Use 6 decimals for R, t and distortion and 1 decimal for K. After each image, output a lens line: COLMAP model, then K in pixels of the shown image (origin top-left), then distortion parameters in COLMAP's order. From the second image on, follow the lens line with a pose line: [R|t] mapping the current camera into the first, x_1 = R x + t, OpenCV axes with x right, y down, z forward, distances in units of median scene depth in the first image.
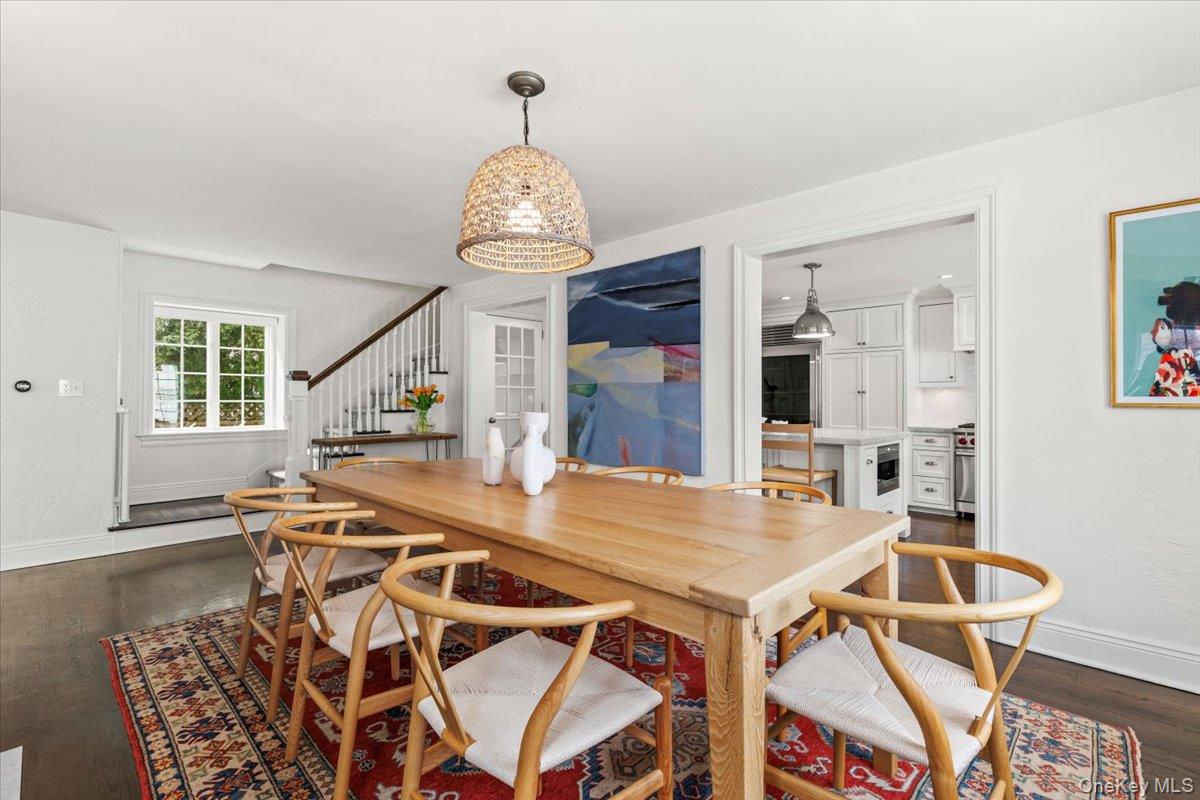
lens RADIAL K [[539.6, 0, 610.5], [0, 539.6, 397.6], [0, 0, 1]] dist [0.001664, -0.000908]
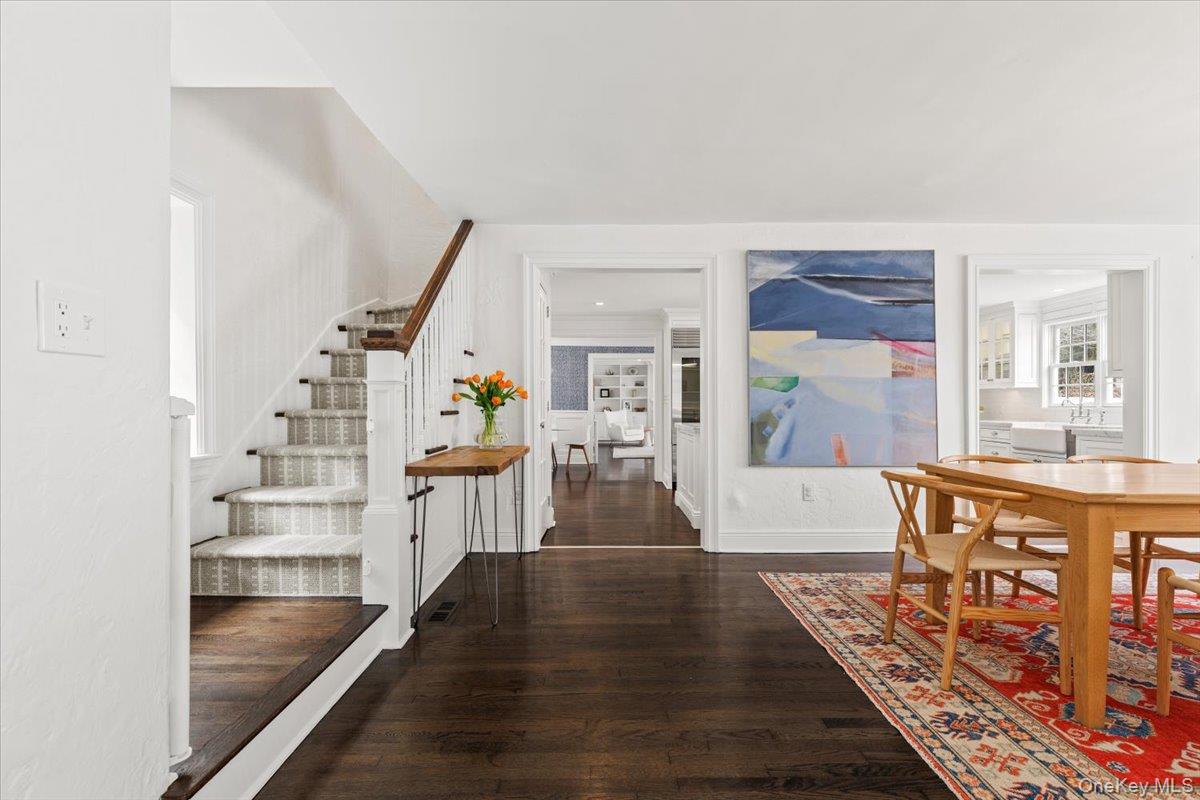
lens RADIAL K [[539.6, 0, 602.6], [0, 539.6, 407.3], [0, 0, 1]] dist [0.001664, -0.000908]
pose [[0.729244, -0.005147, 0.684235, -0.913342], [-0.001702, 0.999955, 0.009337, 0.017418], [-0.684252, -0.007973, 0.729202, 0.591298]]
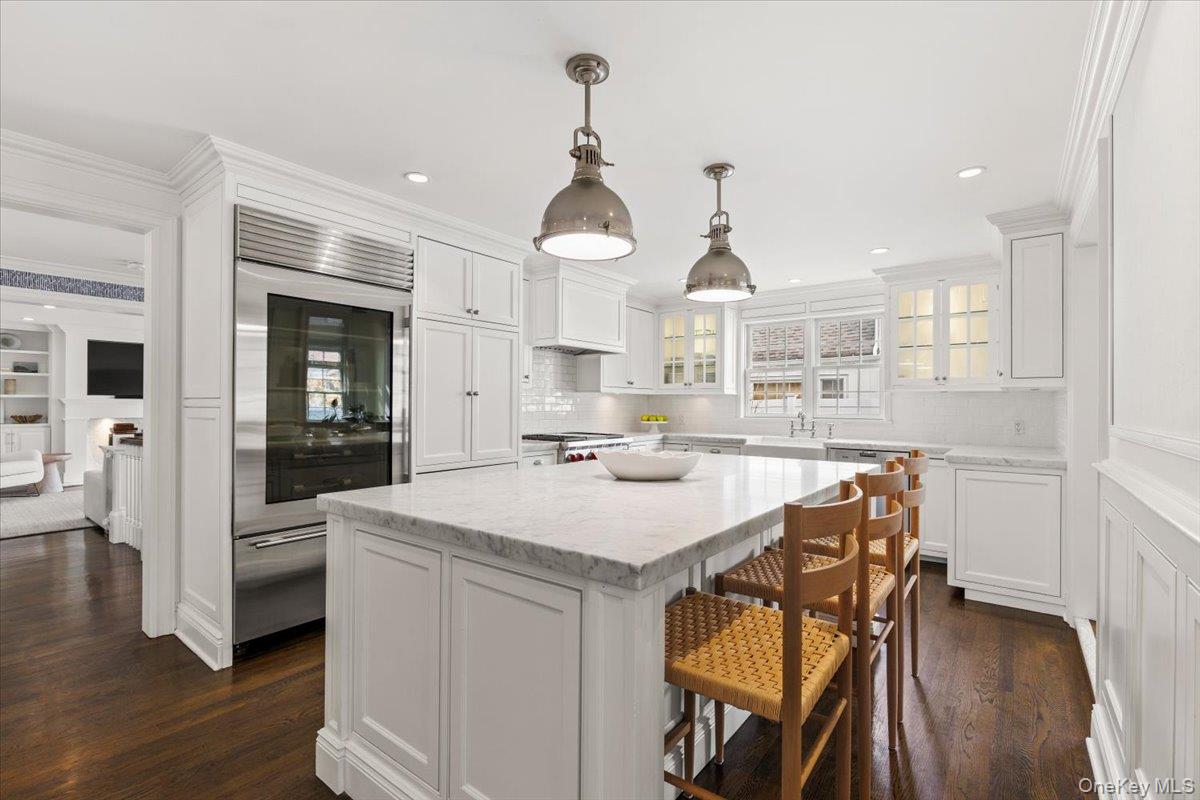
lens RADIAL K [[539.6, 0, 602.9], [0, 539.6, 402.3], [0, 0, 1]] dist [0.001664, -0.000908]
pose [[-0.094979, 0.006334, 0.995459, -0.205047], [-0.009857, 0.999925, -0.007303, 0.003748], [-0.995430, -0.010506, -0.094910, 1.350967]]
